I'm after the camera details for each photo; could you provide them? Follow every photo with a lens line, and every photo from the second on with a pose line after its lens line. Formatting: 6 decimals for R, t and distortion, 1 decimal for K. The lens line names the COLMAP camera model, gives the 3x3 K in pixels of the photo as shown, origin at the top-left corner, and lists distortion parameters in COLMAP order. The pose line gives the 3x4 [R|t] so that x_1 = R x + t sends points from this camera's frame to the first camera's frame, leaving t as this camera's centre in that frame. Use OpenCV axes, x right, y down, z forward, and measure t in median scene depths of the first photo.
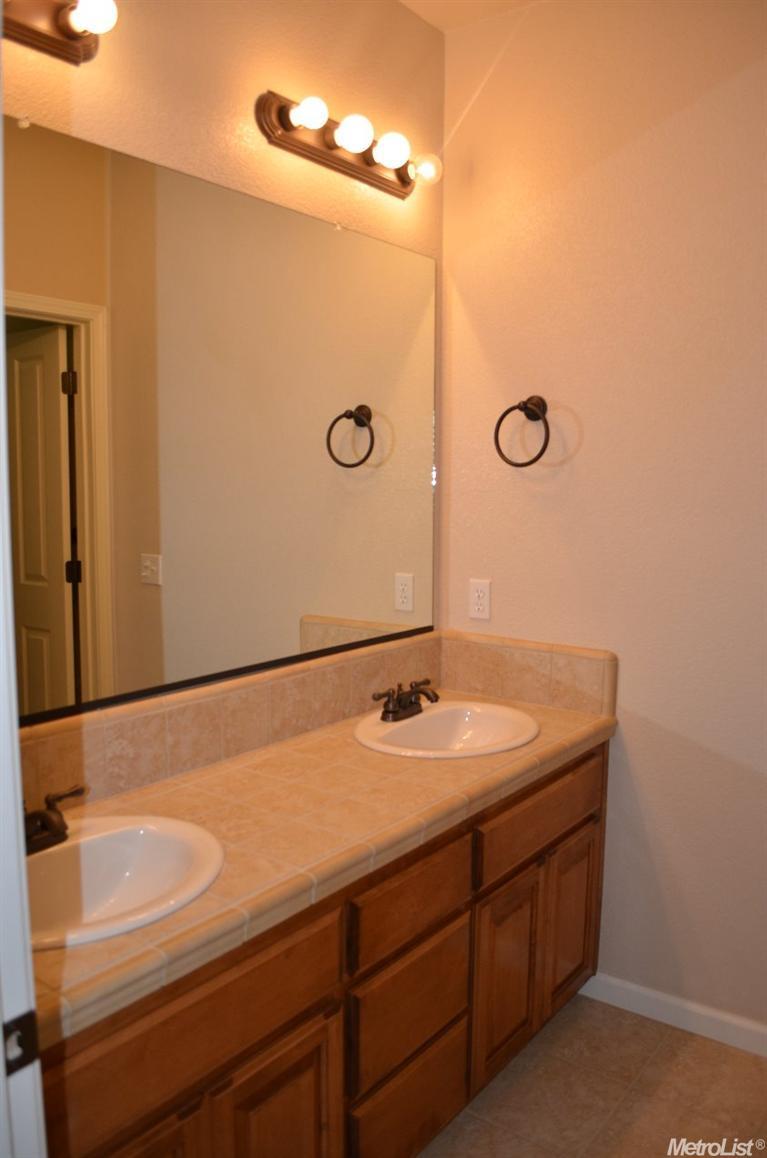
lens RADIAL K [[910.3, 0, 383.5], [0, 910.3, 579.0], [0, 0, 1]] dist [-0.079542, 0.008216]
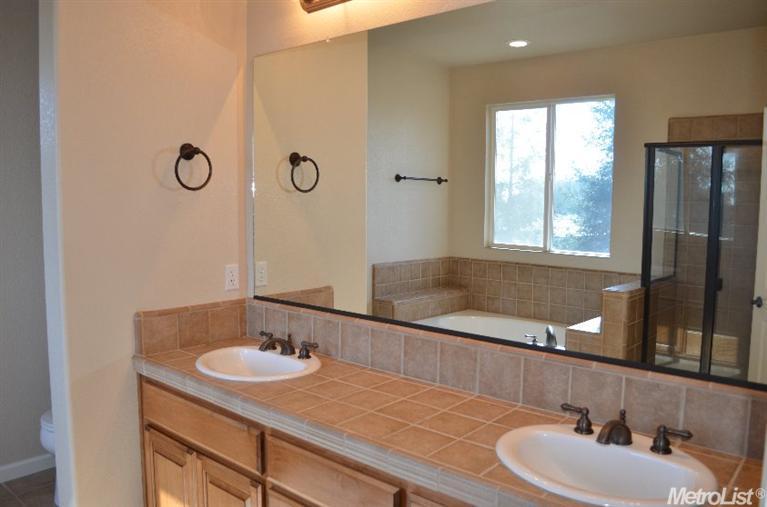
lens RADIAL K [[602.9, 0, 383.5], [0, 602.9, 253.5], [0, 0, 1]] dist [-0.079542, 0.008216]
pose [[0.062555, -0.096968, 0.993320, -0.926270], [0.100951, 0.990779, 0.090363, -0.087095], [-0.992923, 0.094624, 0.071767, 0.709592]]
